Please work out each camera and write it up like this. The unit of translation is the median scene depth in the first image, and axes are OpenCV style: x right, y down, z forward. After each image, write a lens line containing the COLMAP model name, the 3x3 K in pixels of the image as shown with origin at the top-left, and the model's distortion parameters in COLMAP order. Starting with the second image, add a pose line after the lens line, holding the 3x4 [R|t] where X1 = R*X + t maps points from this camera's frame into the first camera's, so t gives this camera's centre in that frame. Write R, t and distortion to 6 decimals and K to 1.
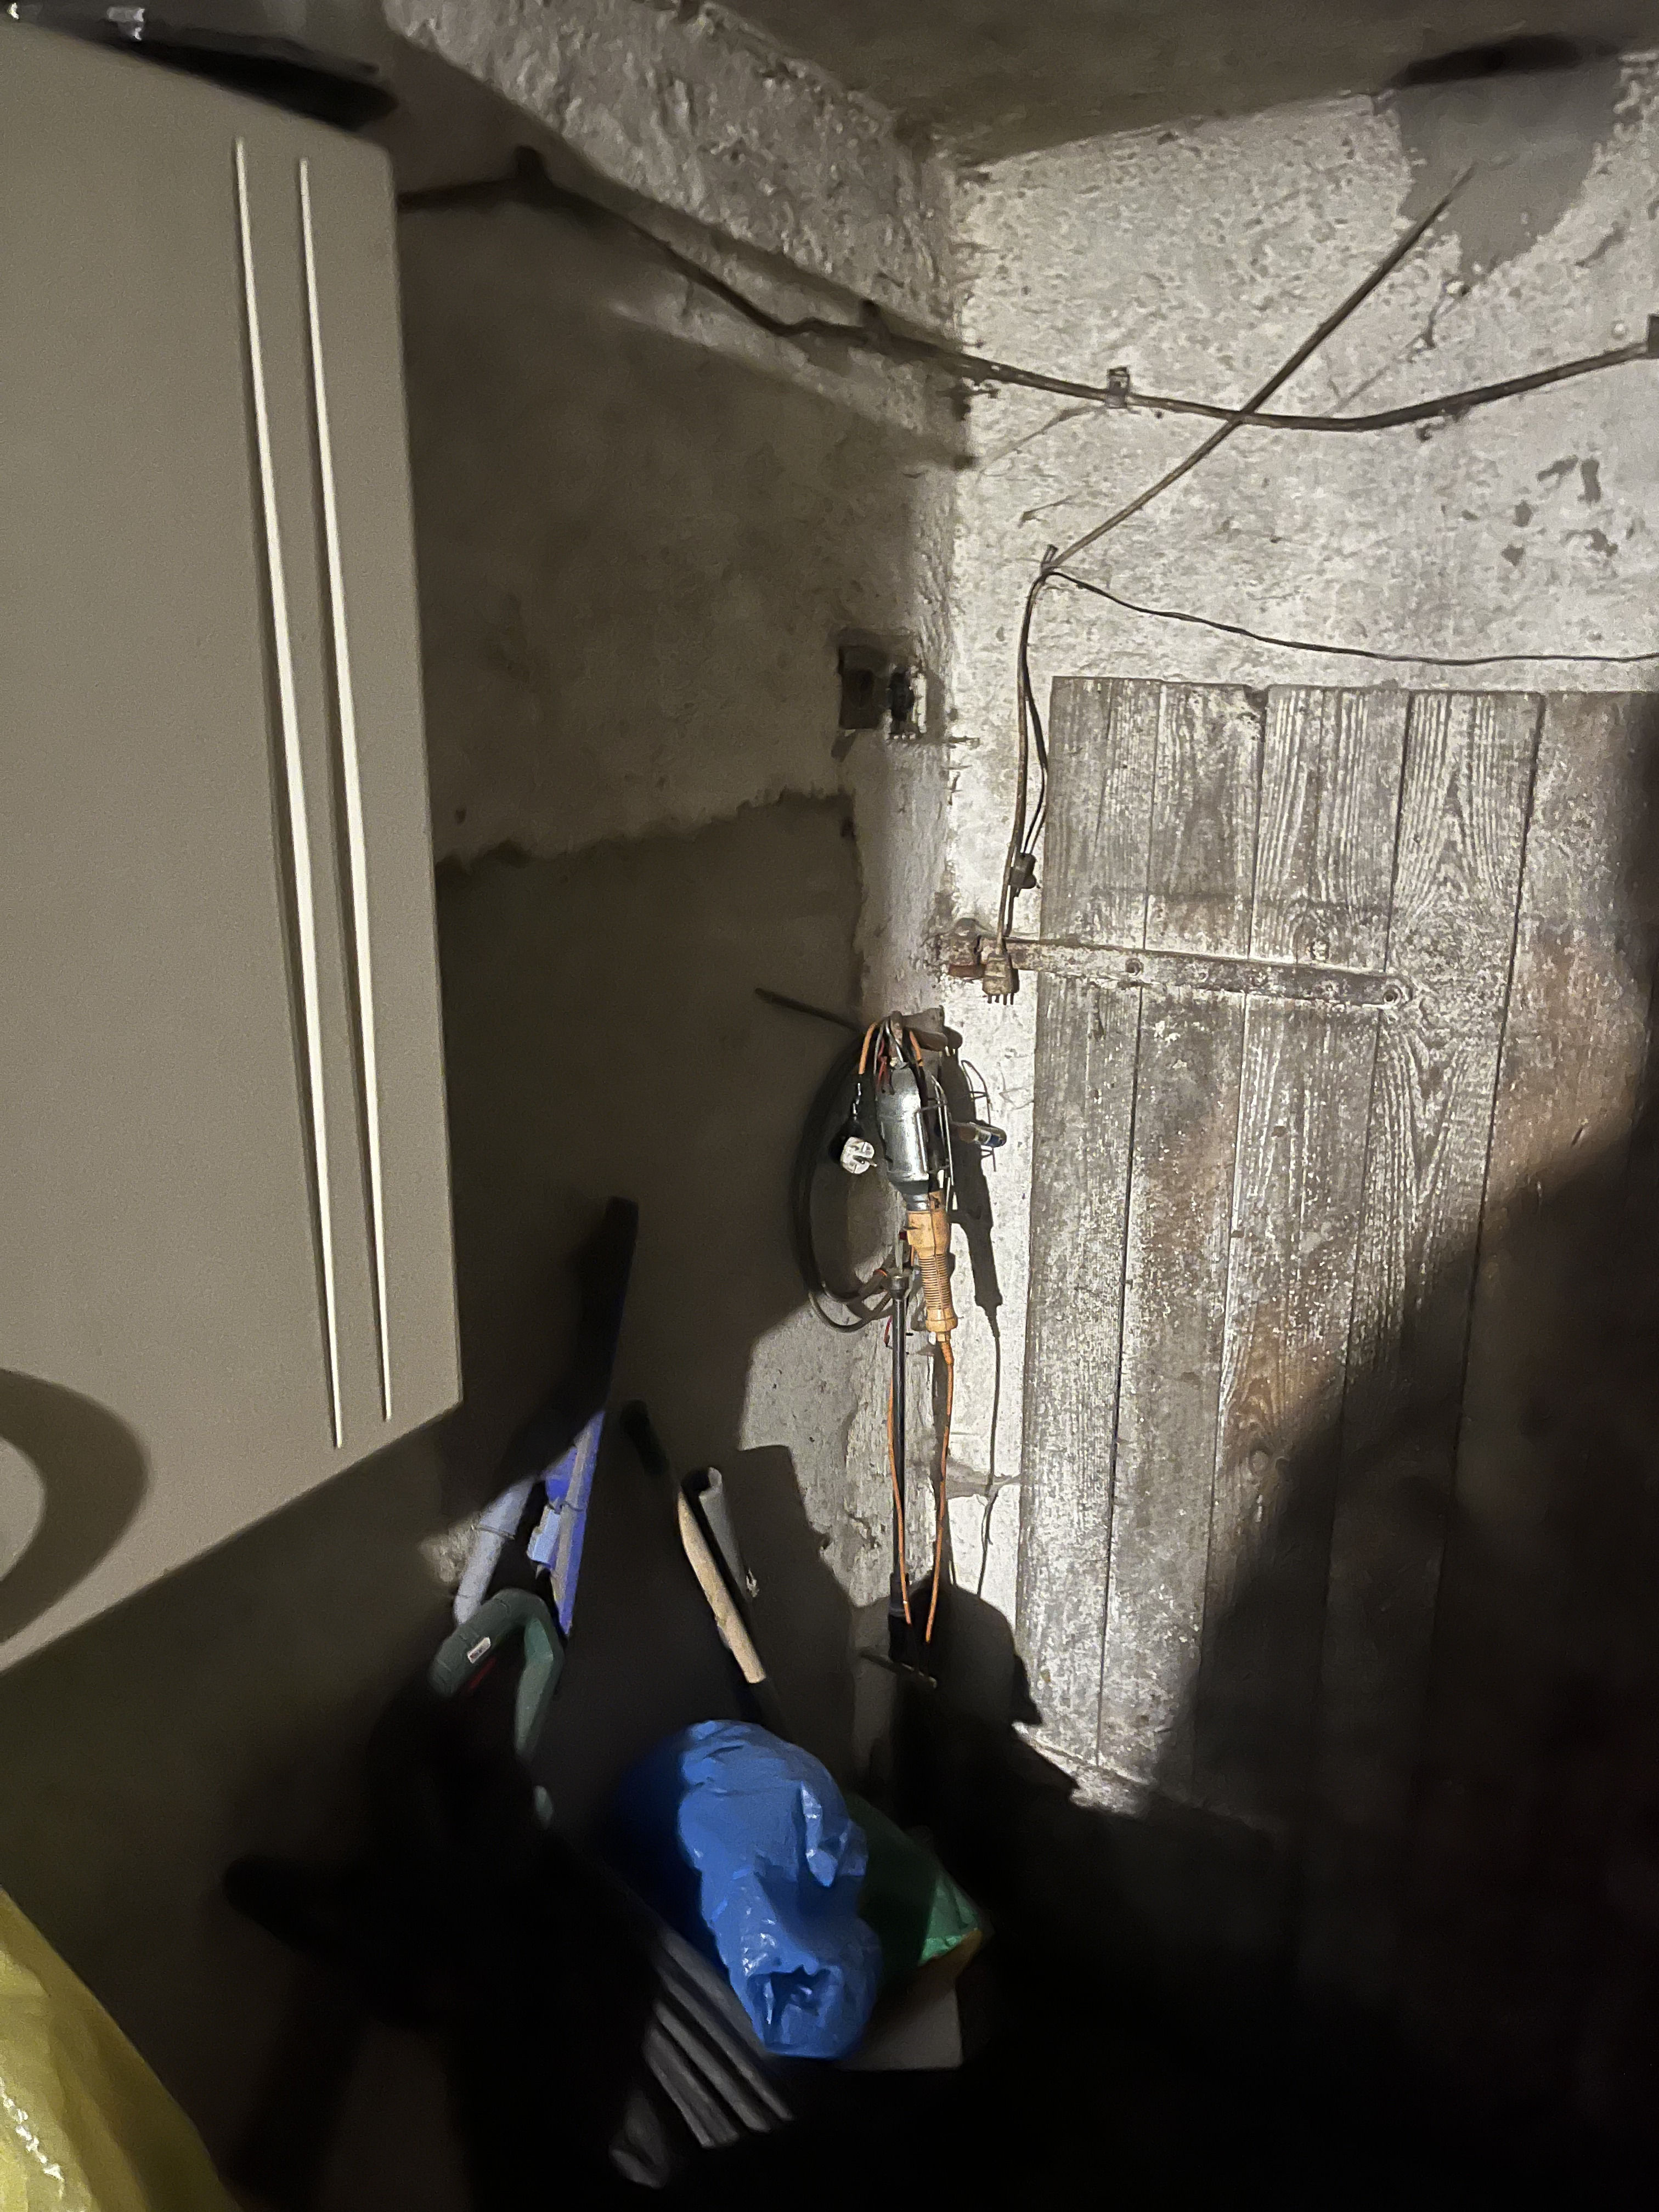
lens RADIAL K [[1645.1, 0, 829.5], [0, 1645.1, 1106.0], [0, 0, 1]] dist [0.081273, -0.102334]
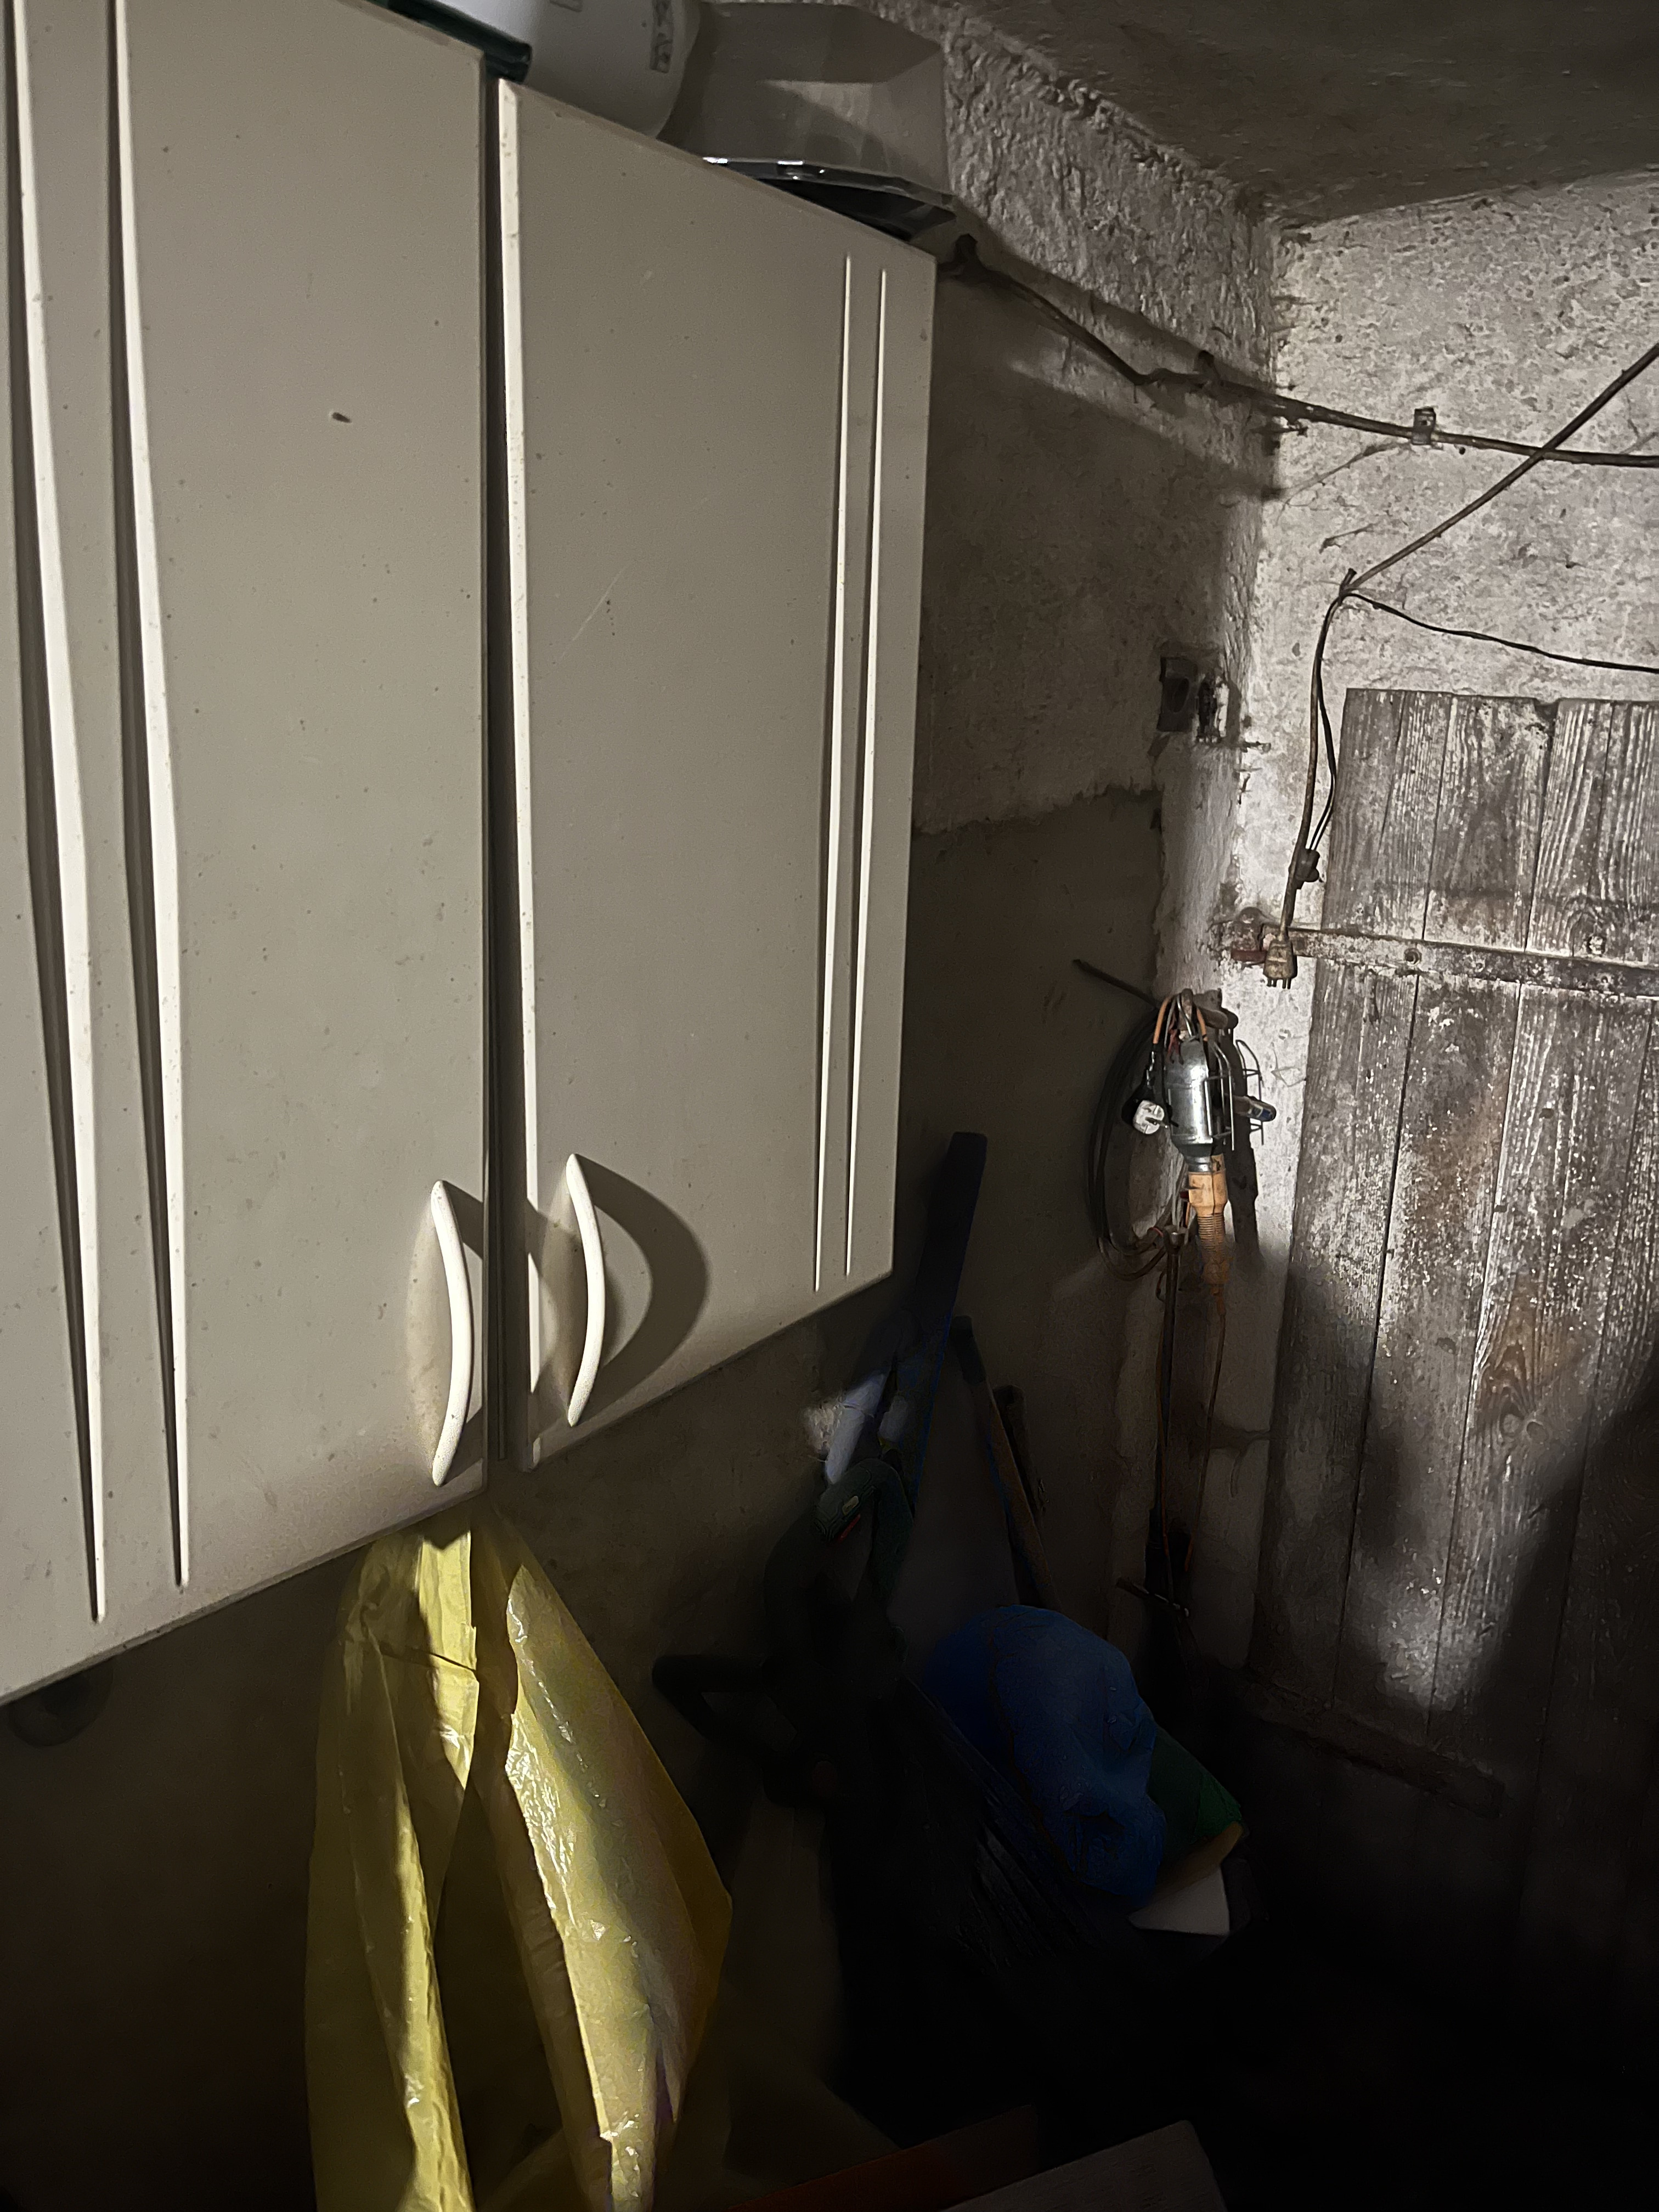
lens RADIAL K [[1645.1, 0, 829.5], [0, 1645.1, 1106.0], [0, 0, 1]] dist [0.081273, -0.102334]
pose [[0.994228, 0.042681, -0.098431, -0.086515], [-0.043749, 0.999005, -0.008716, 0.041024], [0.097961, 0.012972, 0.995106, -0.122617]]
